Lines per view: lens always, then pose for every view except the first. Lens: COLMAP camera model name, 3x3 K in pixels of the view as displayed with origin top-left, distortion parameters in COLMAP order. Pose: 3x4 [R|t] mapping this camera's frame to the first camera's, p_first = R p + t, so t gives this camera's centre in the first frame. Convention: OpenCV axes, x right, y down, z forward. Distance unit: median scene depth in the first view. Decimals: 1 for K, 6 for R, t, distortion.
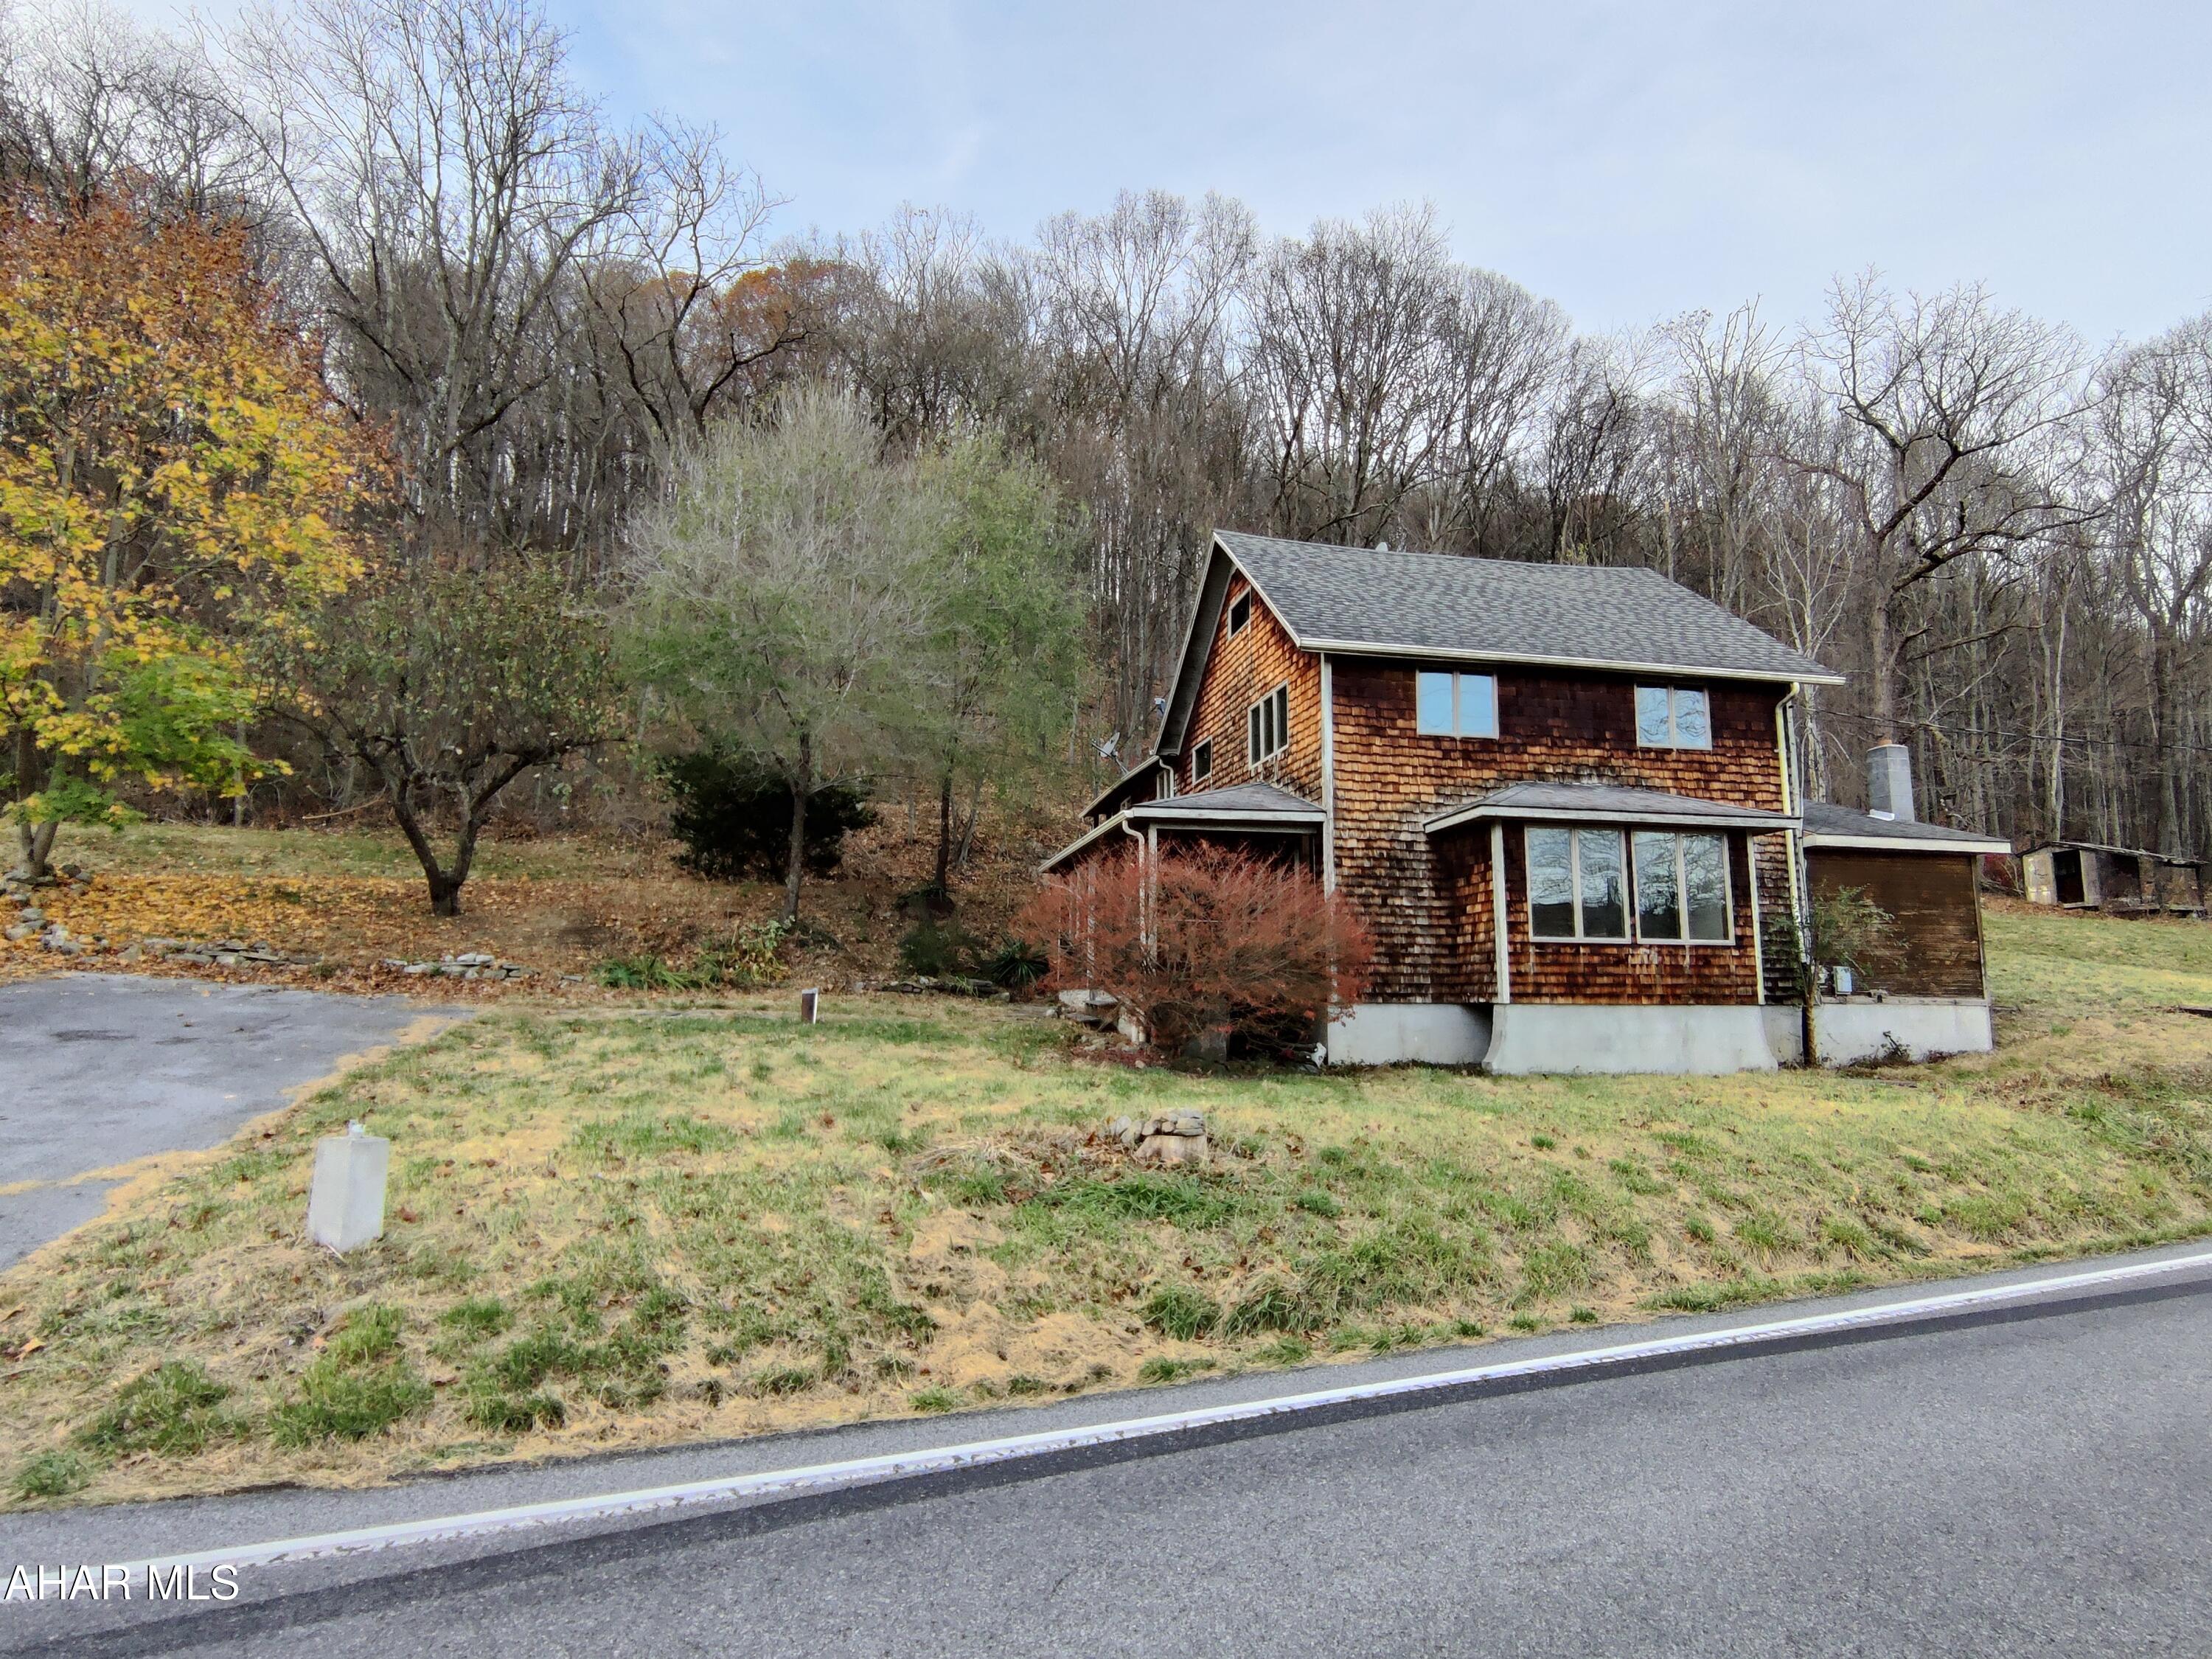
lens RADIAL K [[1159.4, 0, 1119.7], [0, 1159.4, 820.2], [0, 0, 1]] dist [-0.000990, -0.000407]
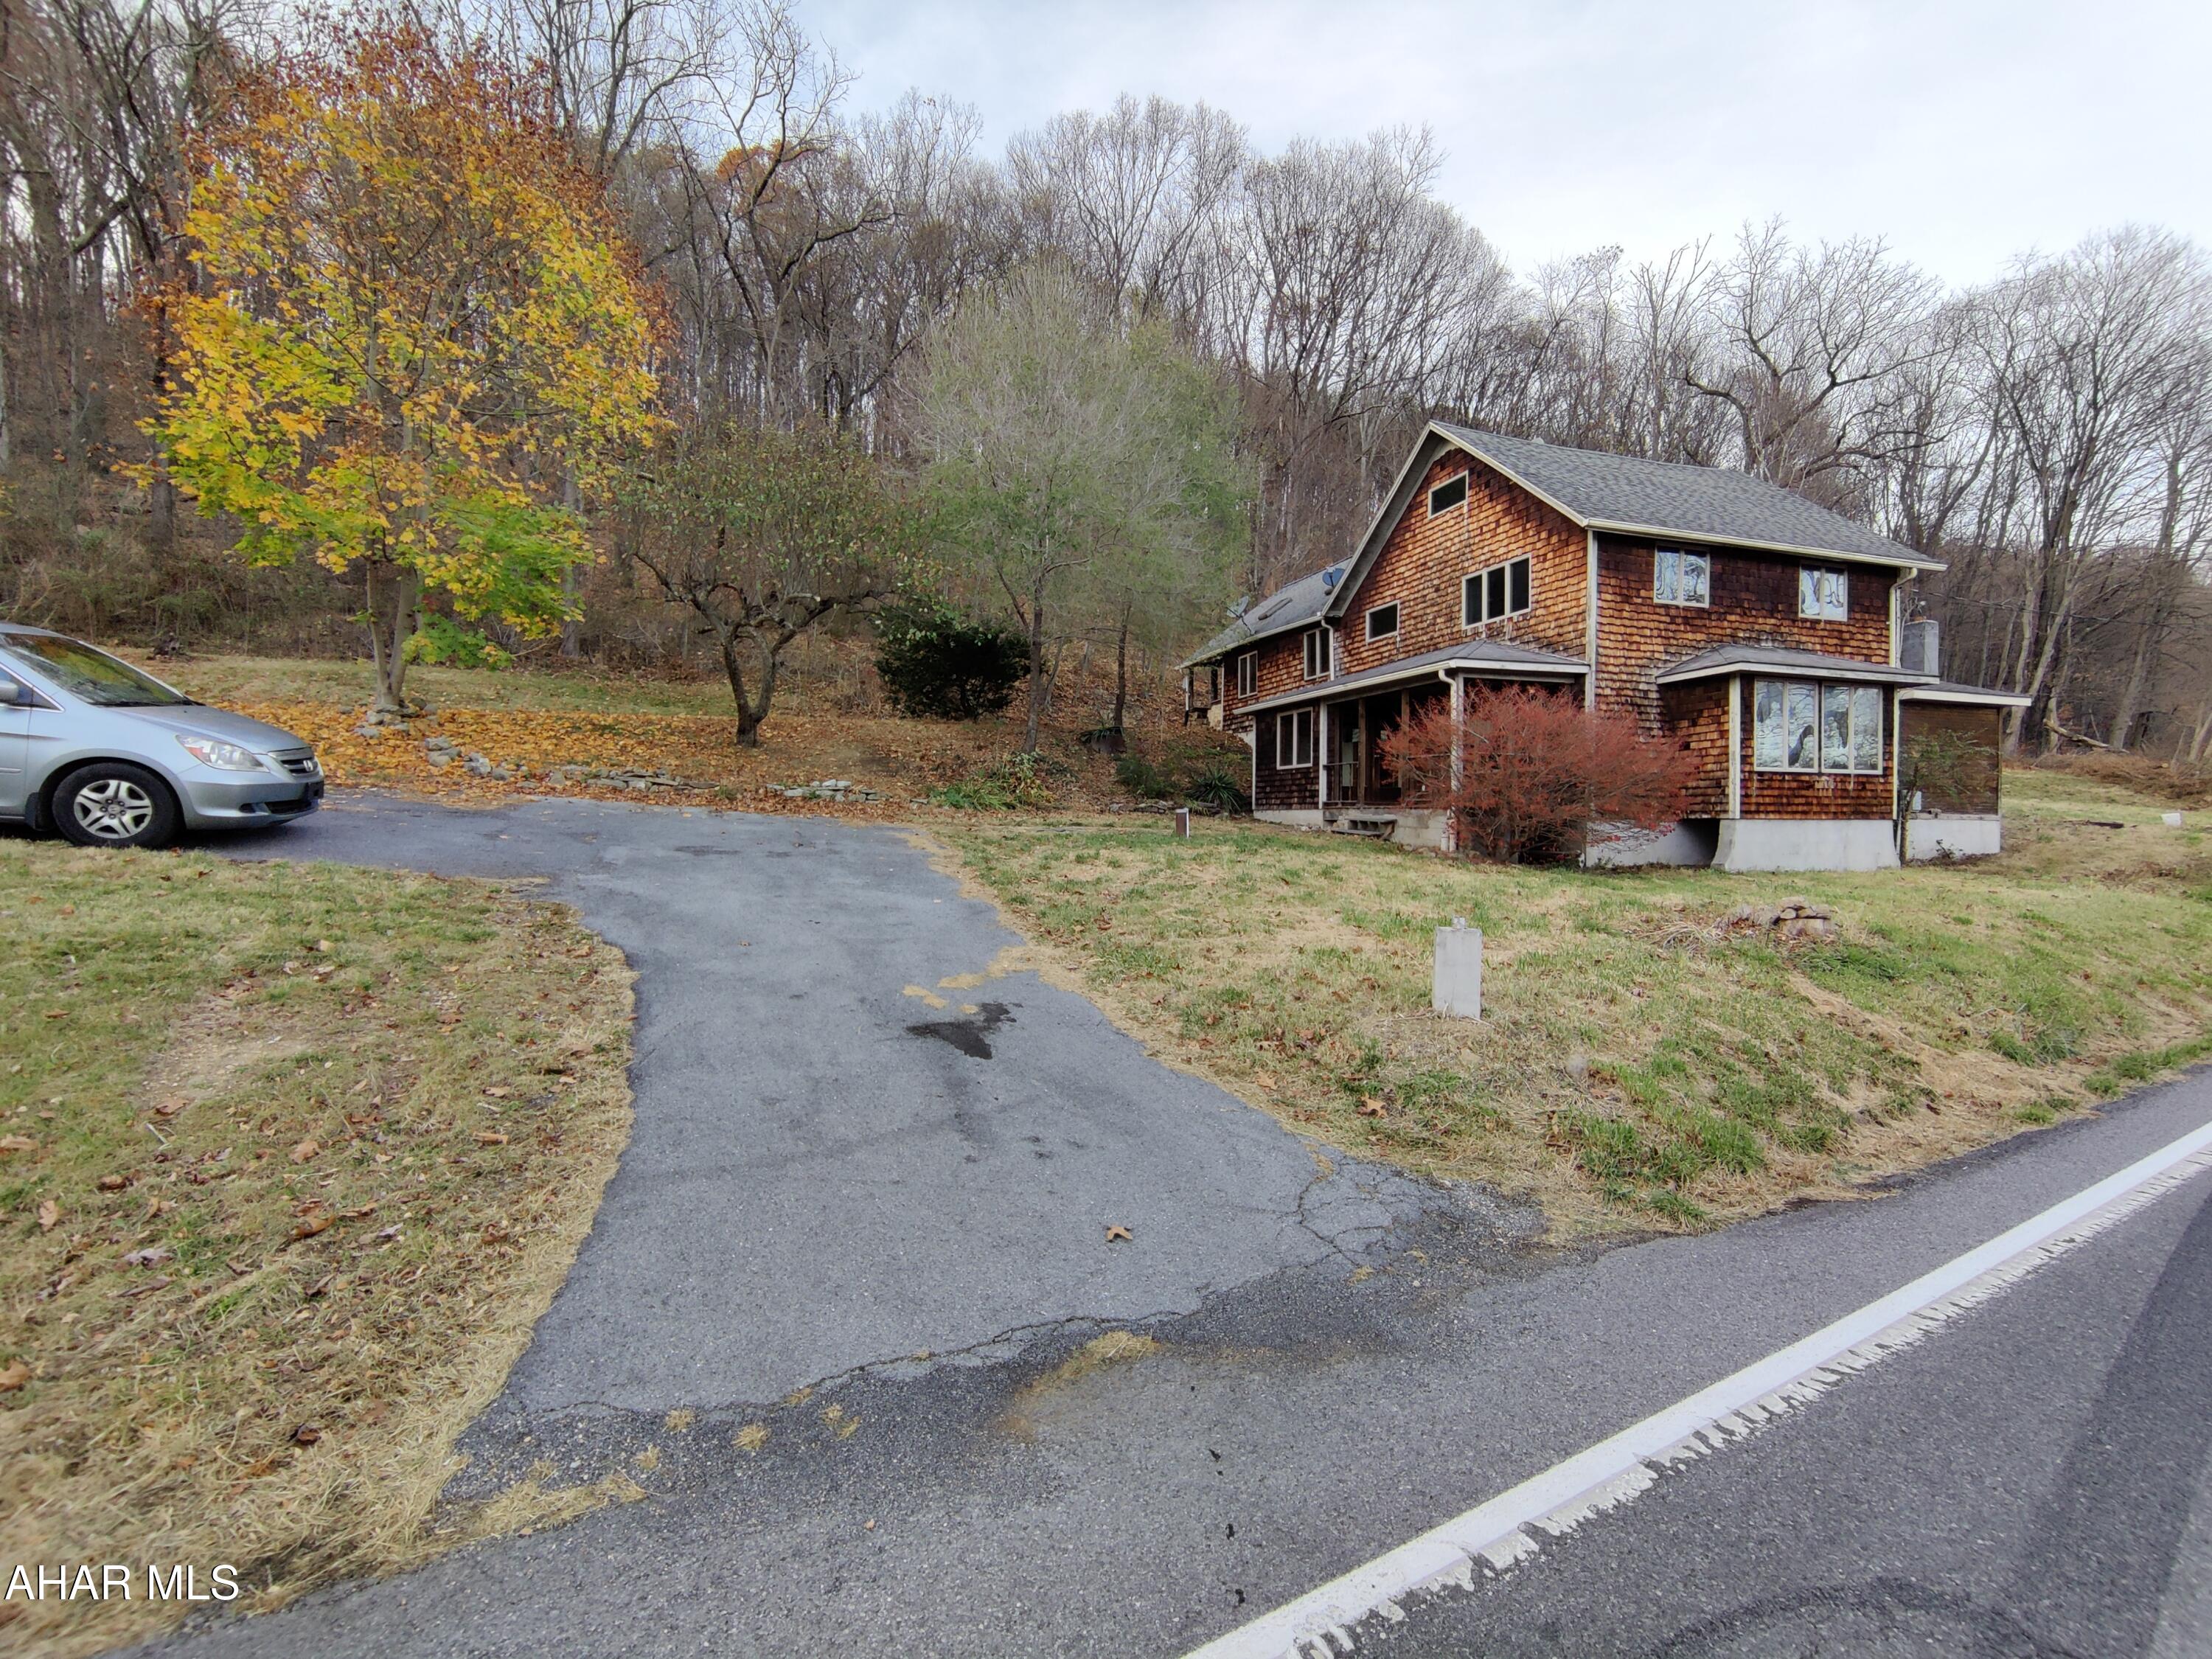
lens RADIAL K [[958.5, 0, 1113.4], [0, 958.5, 814.3], [0, 0, 1]] dist [-0.005093, 0.002925]
pose [[0.993056, -0.003177, 0.117603, -0.408665], [-0.013945, 0.989410, 0.144479, 0.008732], [-0.116816, -0.145115, 0.982495, 0.035567]]
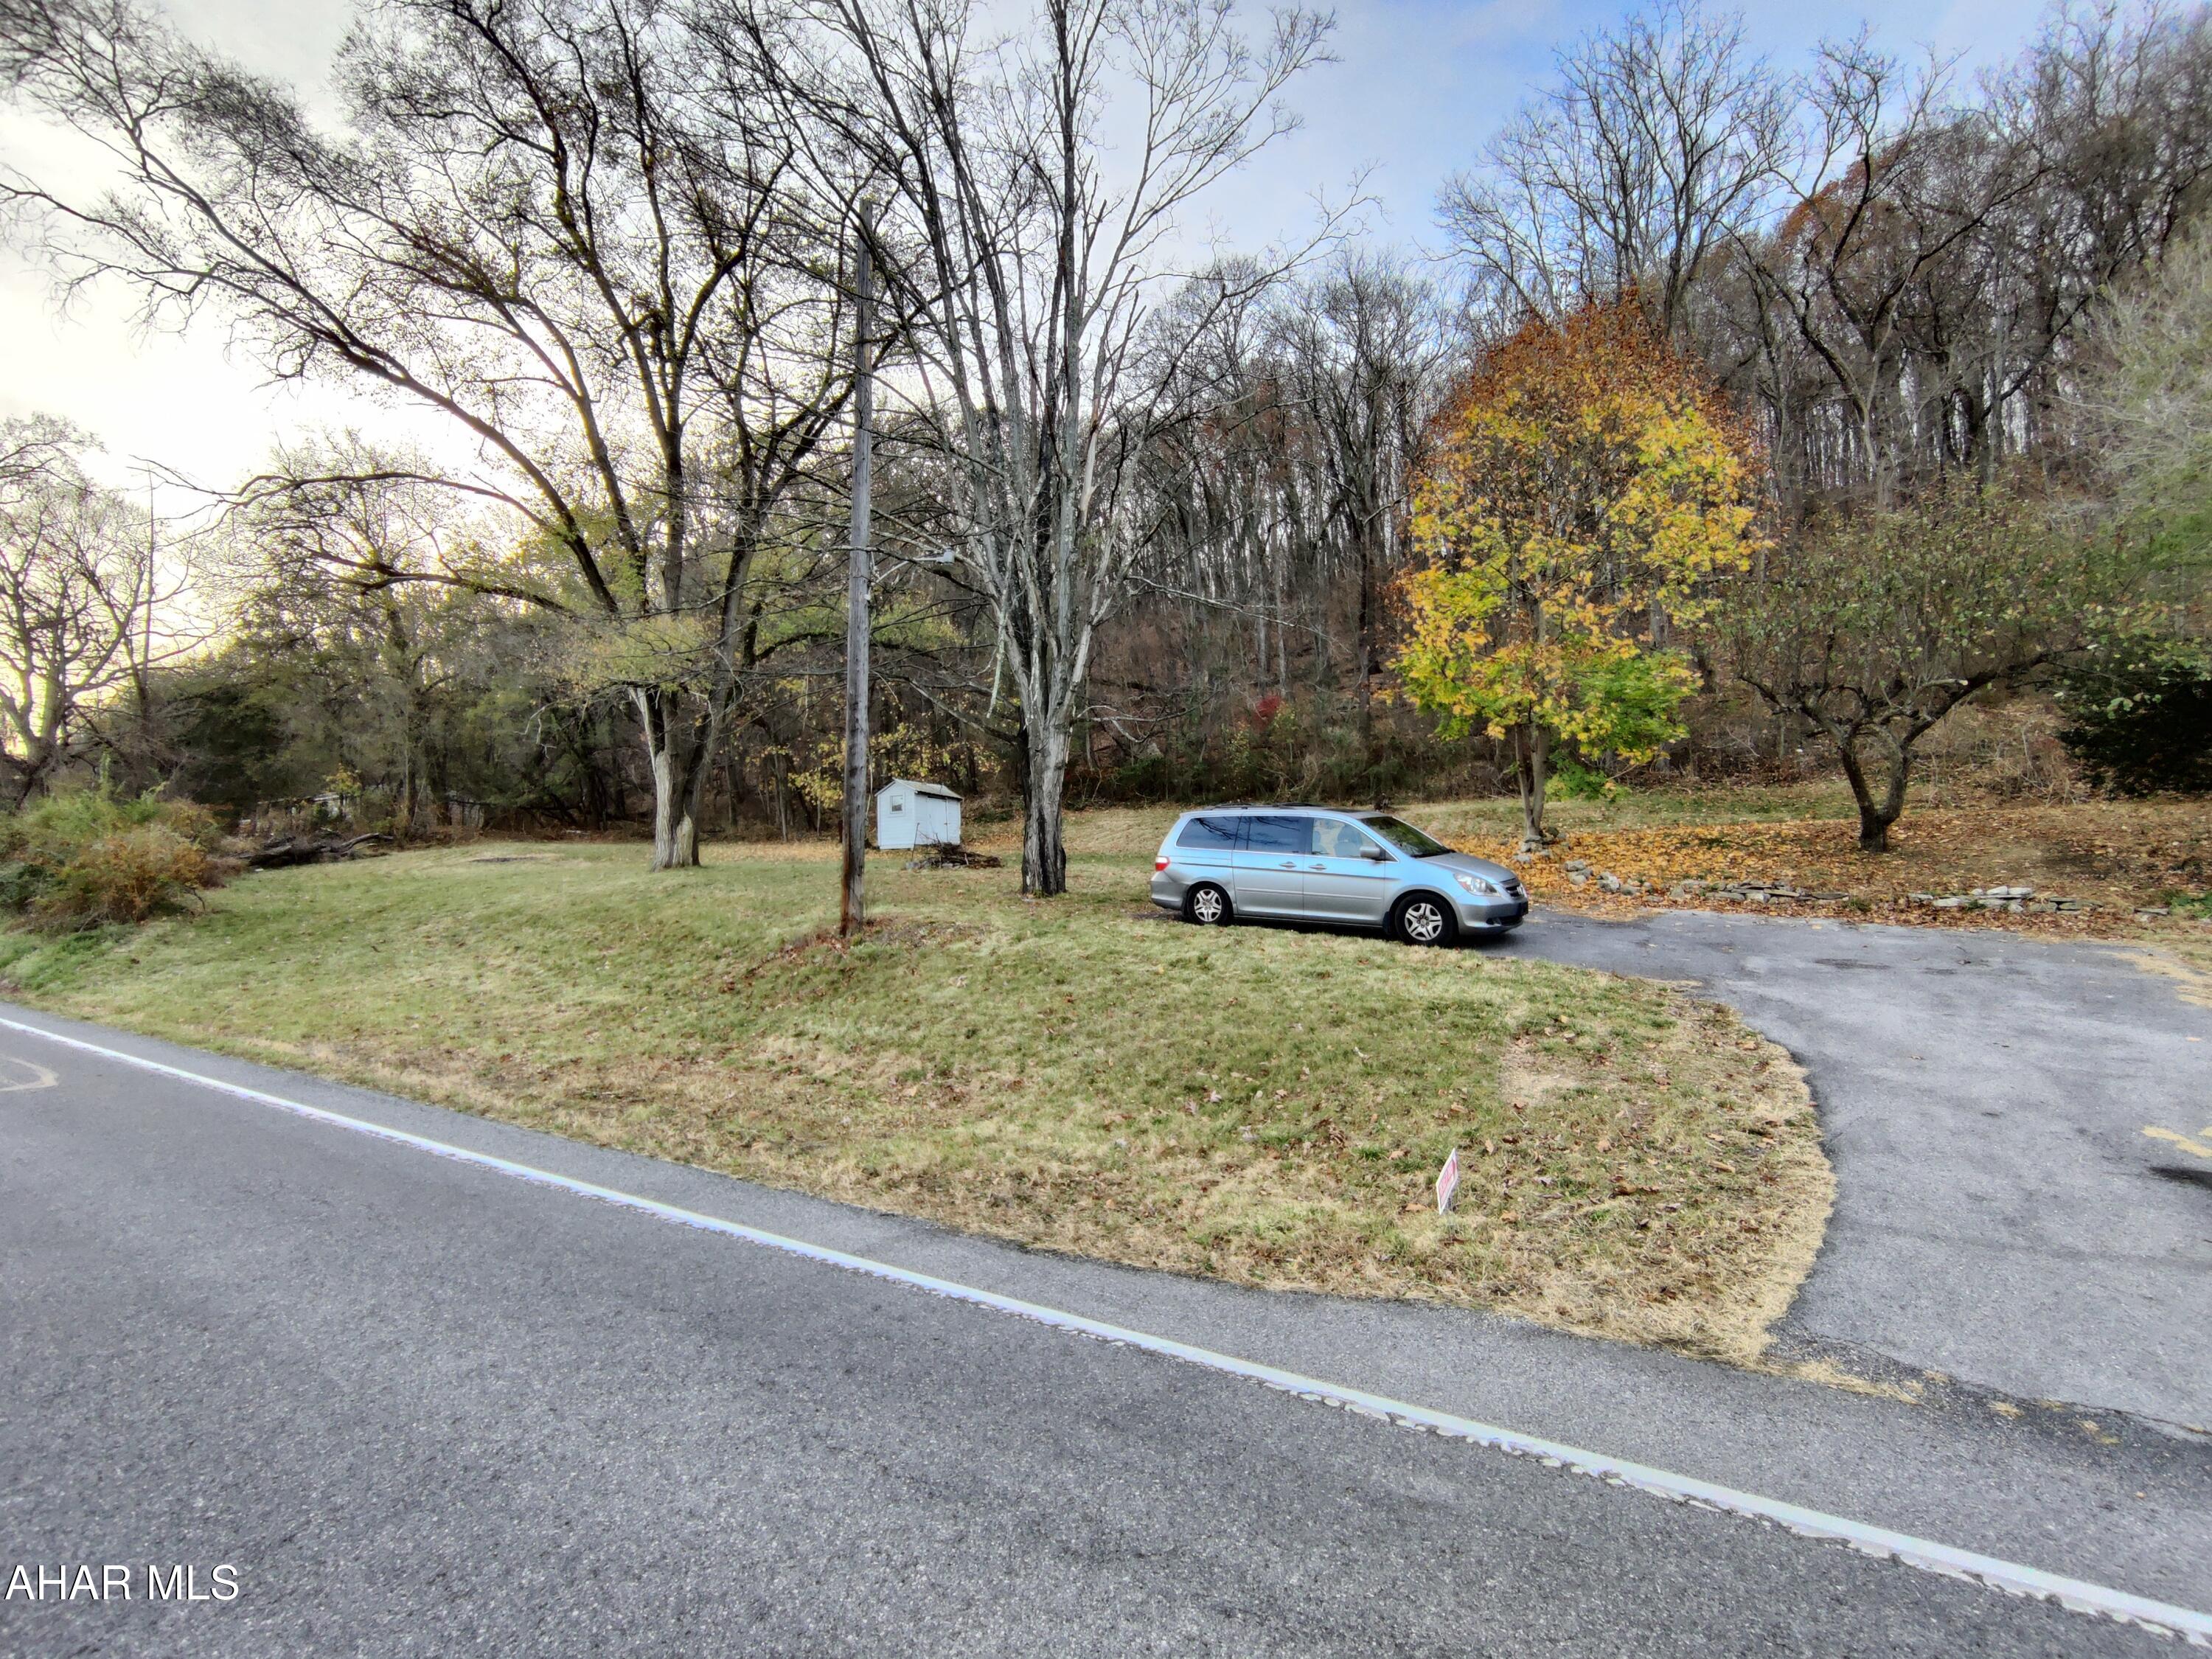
lens RADIAL K [[958.5, 0, 1102.5], [0, 958.5, 831.8], [0, 0, 1]] dist [-0.005093, 0.002925]
pose [[0.610811, -0.069384, -0.788730, -0.396620], [0.110932, 0.993827, -0.001519, -0.013676], [0.783967, -0.086568, 0.614737, -0.086764]]
